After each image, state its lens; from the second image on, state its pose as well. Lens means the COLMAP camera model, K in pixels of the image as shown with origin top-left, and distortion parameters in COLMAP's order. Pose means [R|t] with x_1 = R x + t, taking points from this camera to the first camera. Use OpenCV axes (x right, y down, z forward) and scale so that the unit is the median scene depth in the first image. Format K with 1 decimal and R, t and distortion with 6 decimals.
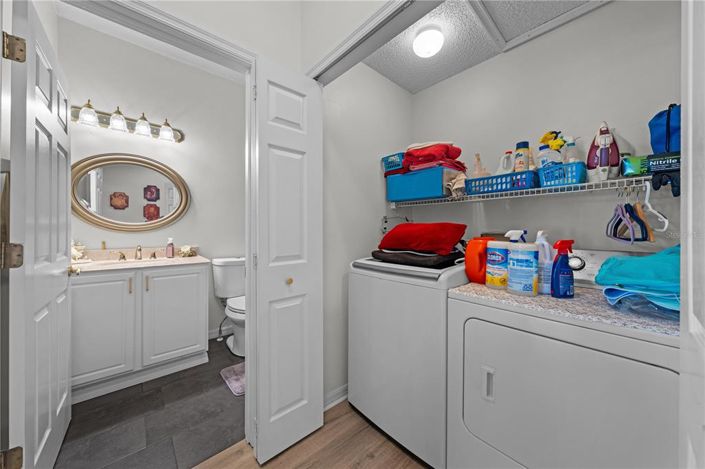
lens RADIAL K [[246.8, 0, 353.3], [0, 246.8, 231.4], [0, 0, 1]] dist [0.002302, -0.000005]
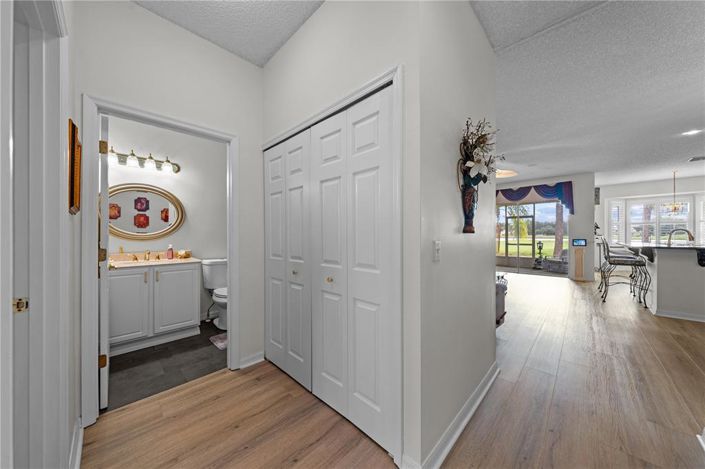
lens RADIAL K [[239.2, 0, 351.9], [0, 239.2, 235.9], [0, 0, 1]] dist [-0.001718, -0.000011]
pose [[0.997912, -0.004139, 0.064449, 0.180508], [0.004266, 0.999989, -0.001825, -0.014403], [-0.064441, 0.002096, 0.997919, -0.396593]]
